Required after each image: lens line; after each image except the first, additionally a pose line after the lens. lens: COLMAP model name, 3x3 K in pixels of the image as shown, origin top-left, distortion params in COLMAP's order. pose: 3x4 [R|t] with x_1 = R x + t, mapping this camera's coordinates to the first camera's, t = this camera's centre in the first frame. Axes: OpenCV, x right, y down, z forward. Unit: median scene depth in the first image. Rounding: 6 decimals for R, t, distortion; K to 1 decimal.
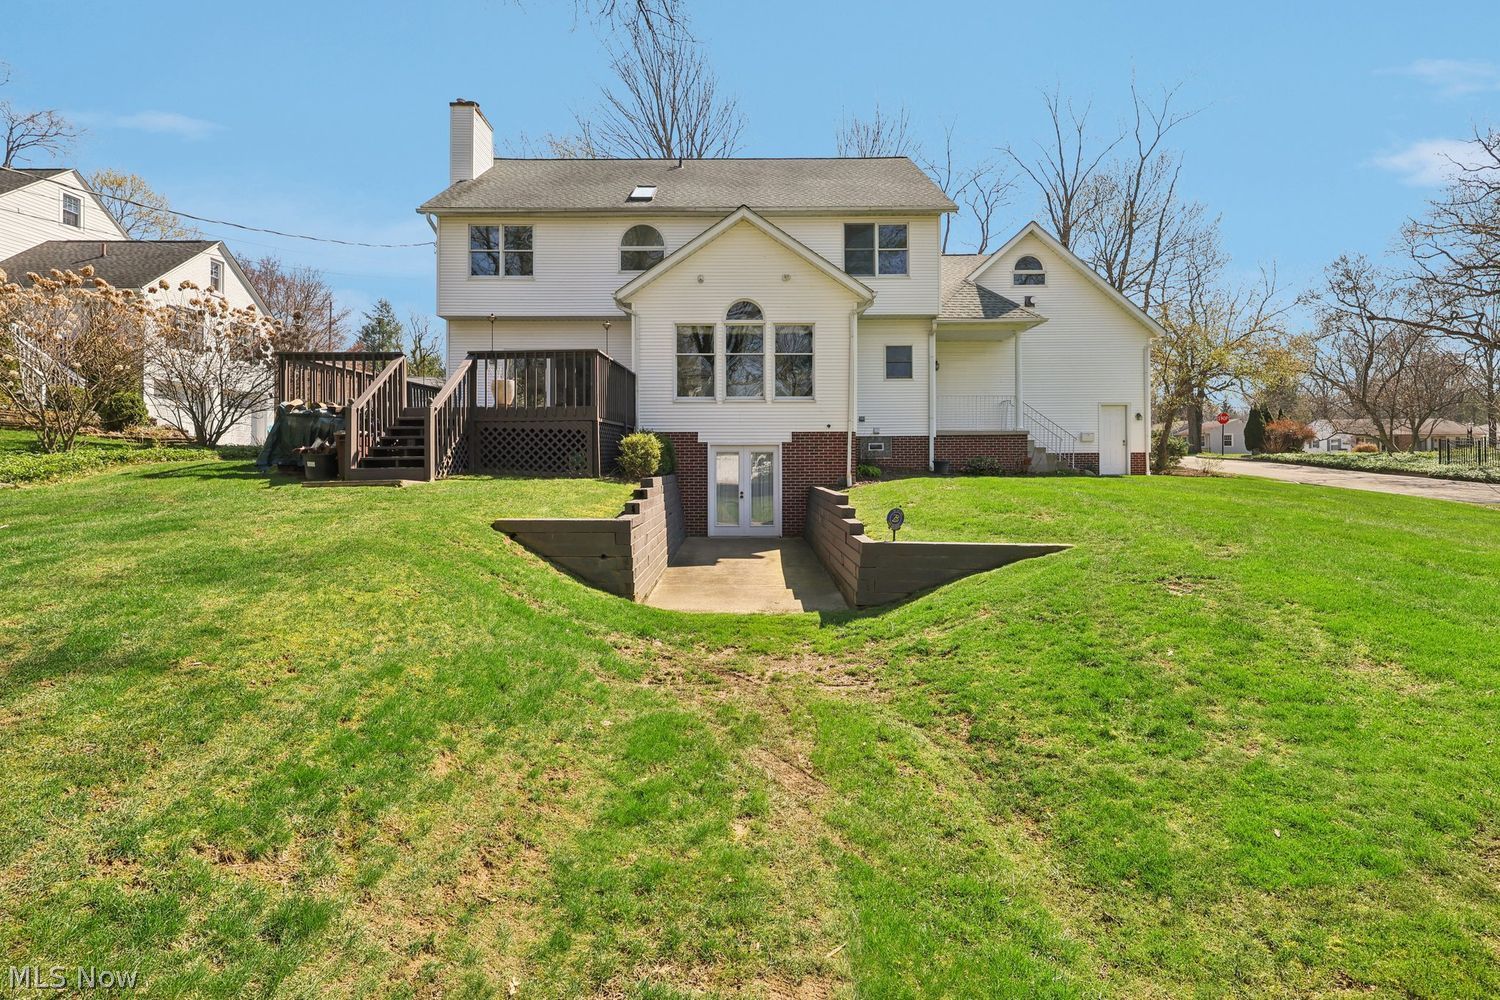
lens RADIAL K [[701.3, 0, 751.8], [0, 701.3, 466.7], [0, 0, 1]] dist [0.002647, 0.000110]
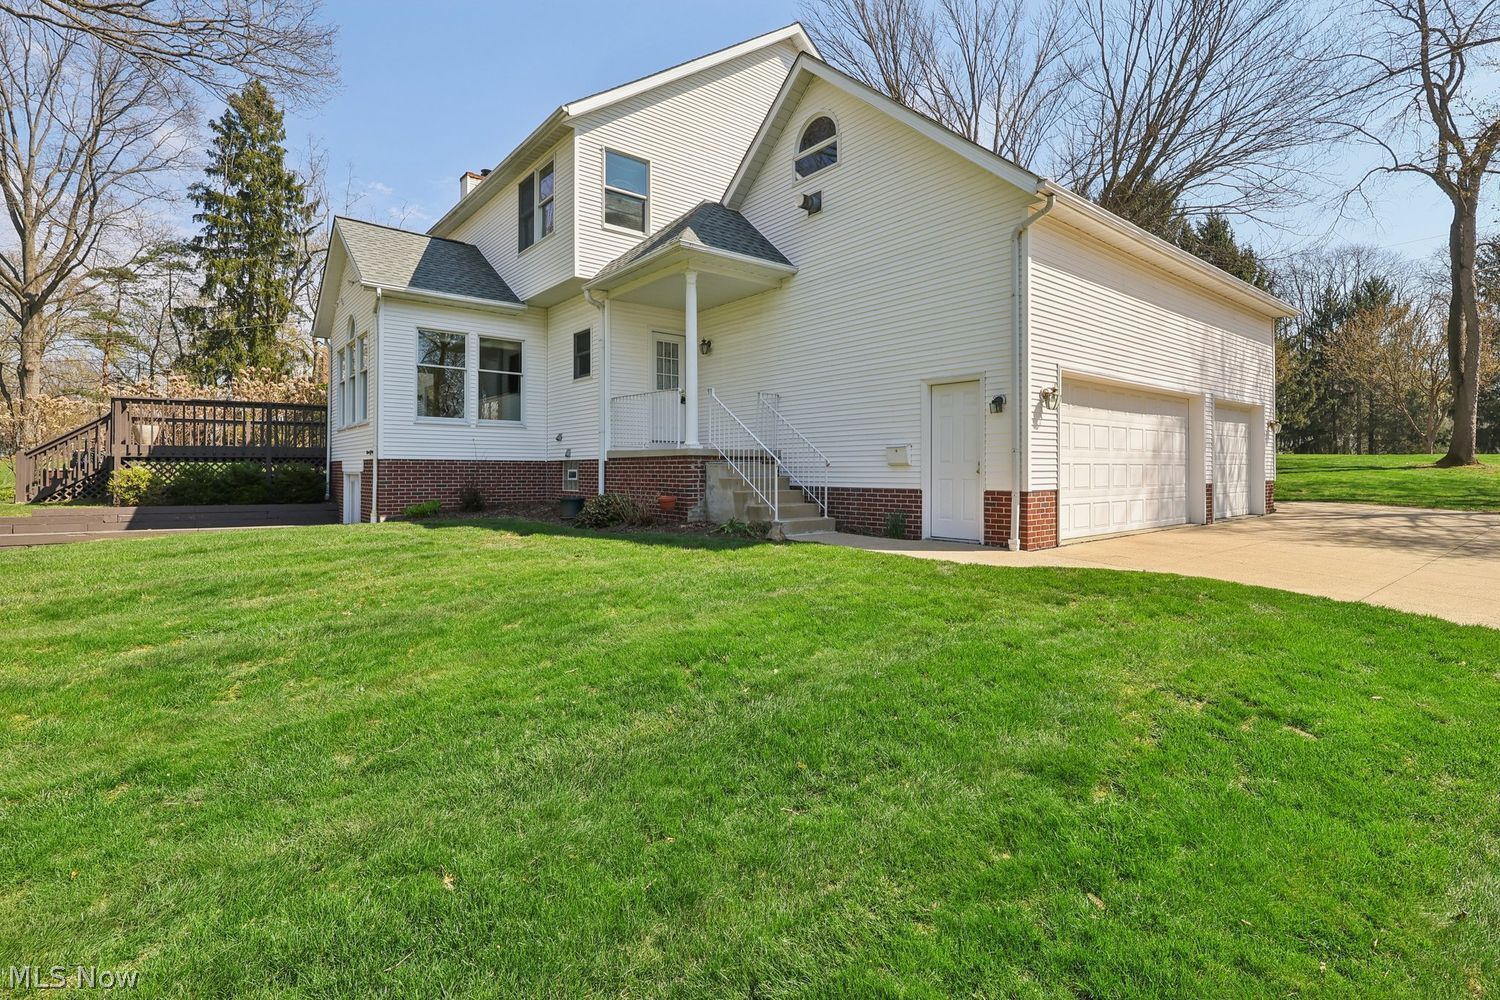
lens RADIAL K [[701.3, 0, 751.8], [0, 701.3, 466.7], [0, 0, 1]] dist [0.002647, 0.000110]
pose [[0.603390, 0.005253, -0.797429, 0.872820], [-0.002550, 0.999986, 0.004658, -0.039649], [0.797442, -0.000777, 0.603395, 0.699096]]
